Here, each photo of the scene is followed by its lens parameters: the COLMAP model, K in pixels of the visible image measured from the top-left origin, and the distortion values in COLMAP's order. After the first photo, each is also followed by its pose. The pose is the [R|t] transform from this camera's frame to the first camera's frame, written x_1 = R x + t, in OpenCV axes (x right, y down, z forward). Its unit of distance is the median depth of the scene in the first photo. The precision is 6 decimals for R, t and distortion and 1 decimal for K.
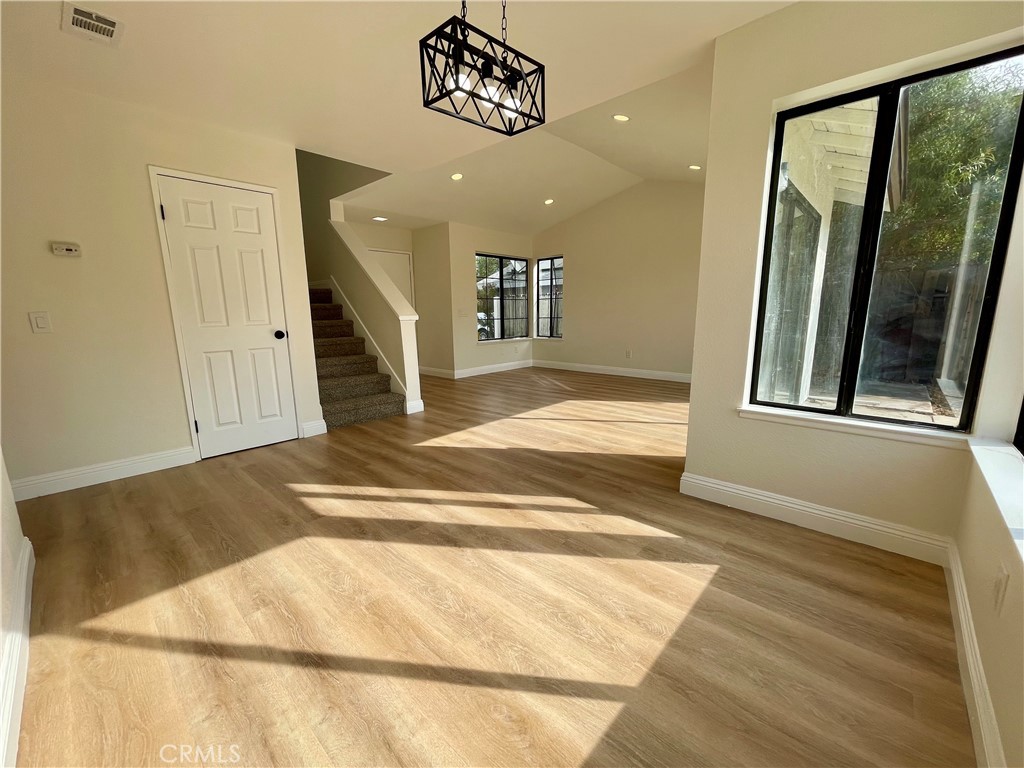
lens RADIAL K [[411.4, 0, 514.2], [0, 411.4, 381.6], [0, 0, 1]] dist [0.000358, -0.000281]
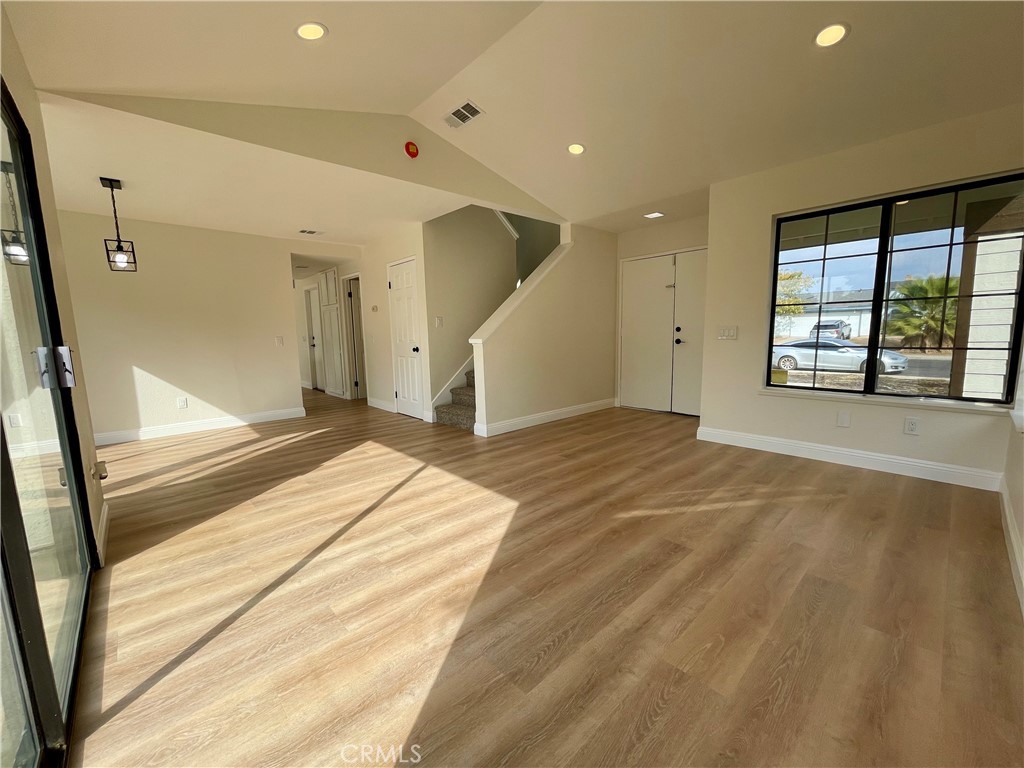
lens RADIAL K [[411.4, 0, 517.0], [0, 411.4, 388.6], [0, 0, 1]] dist [0.000358, -0.000281]
pose [[-0.084347, 0.160780, -0.983379, 0.913182], [-0.142065, 0.974874, 0.171575, -0.278546], [0.986257, 0.154175, -0.059387, 1.420388]]
